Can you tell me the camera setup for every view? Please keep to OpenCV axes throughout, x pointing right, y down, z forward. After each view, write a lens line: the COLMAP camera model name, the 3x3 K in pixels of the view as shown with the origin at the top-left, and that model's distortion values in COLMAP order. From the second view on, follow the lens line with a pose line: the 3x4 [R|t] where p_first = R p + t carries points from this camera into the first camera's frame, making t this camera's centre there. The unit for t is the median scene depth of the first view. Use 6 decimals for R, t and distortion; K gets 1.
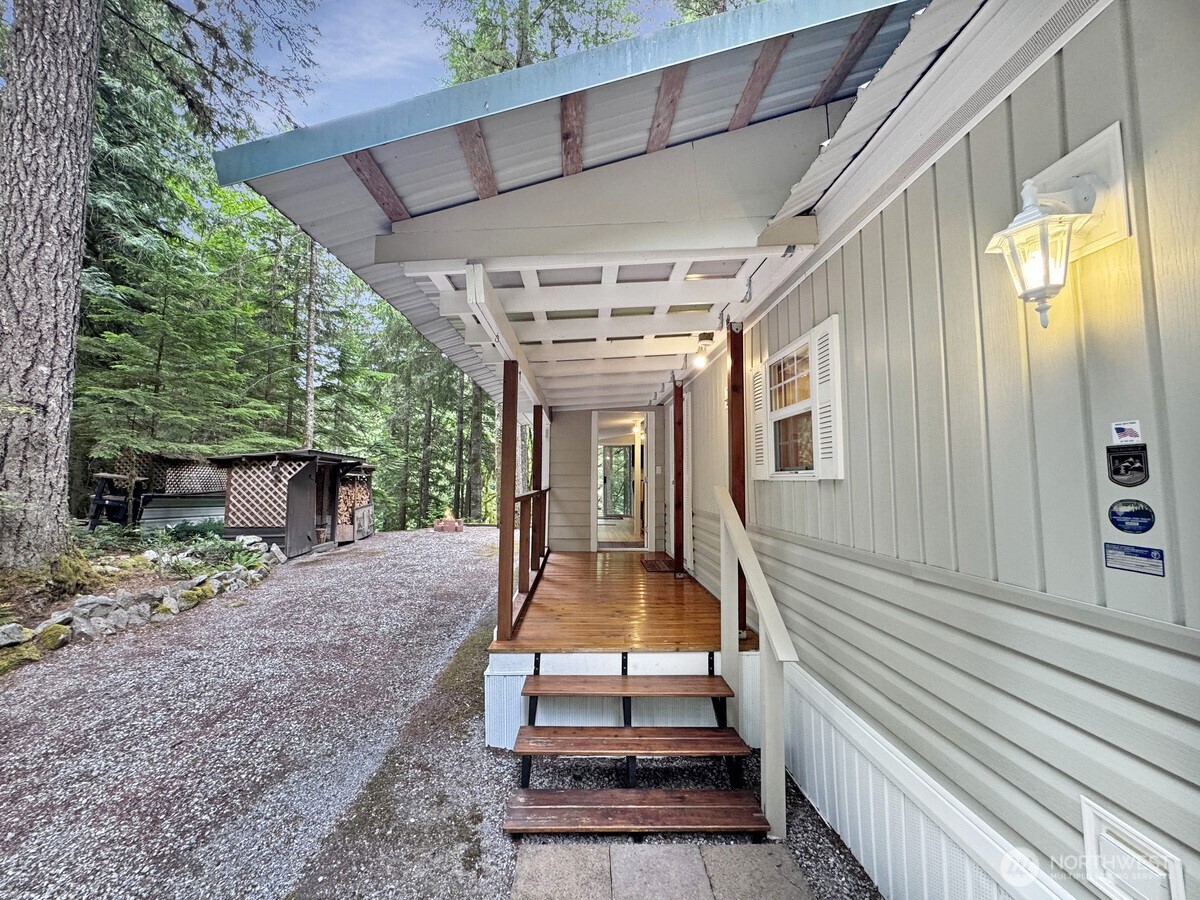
lens RADIAL K [[479.0, 0, 600.0], [0, 479.0, 450.0], [0, 0, 1]] dist [0.000351, 0.000043]
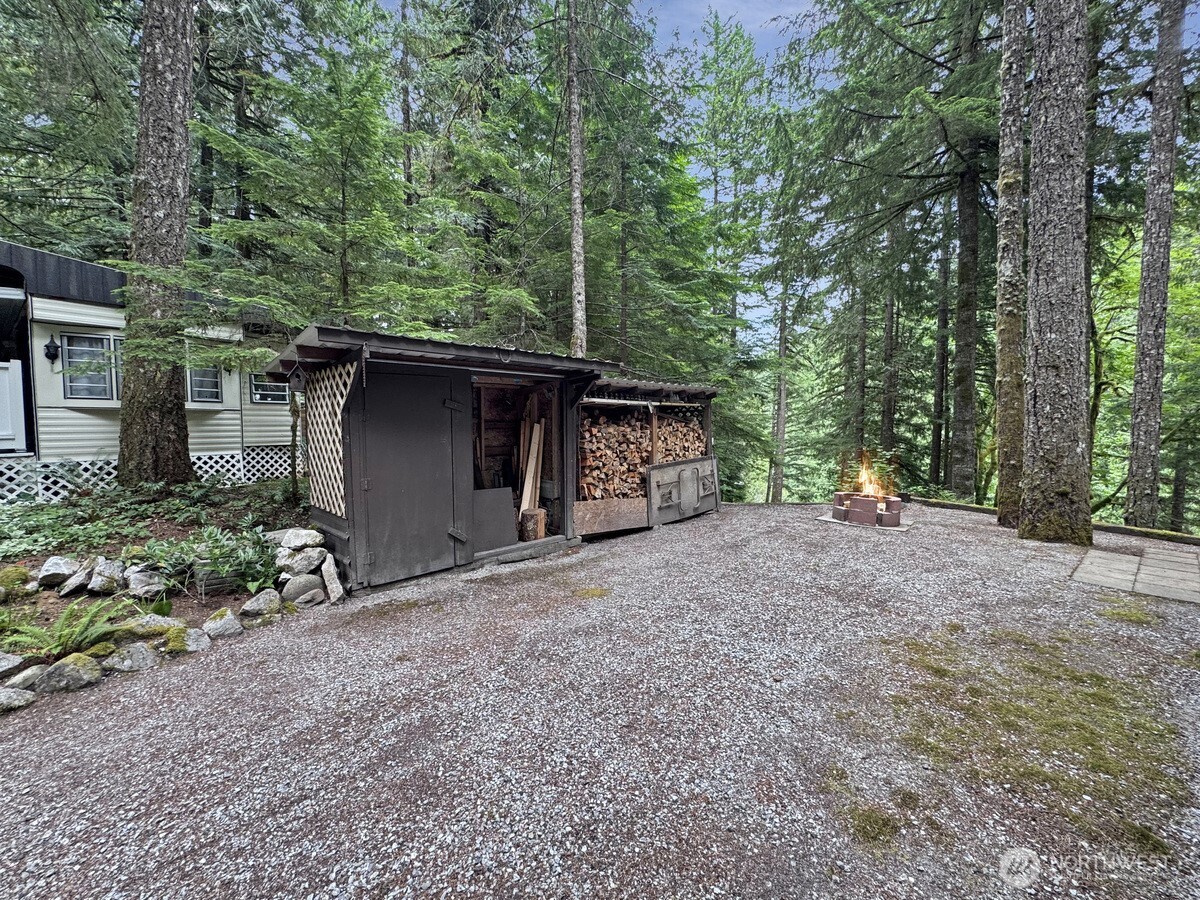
lens RADIAL K [[489.5, 0, 600.0], [0, 489.5, 450.0], [0, 0, 1]] dist [0.001149, 0.000133]
pose [[0.608828, 0.029873, -0.792740, -0.032190], [0.068299, 0.993607, 0.089896, 0.013990], [0.790357, -0.108874, 0.602895, 0.172704]]
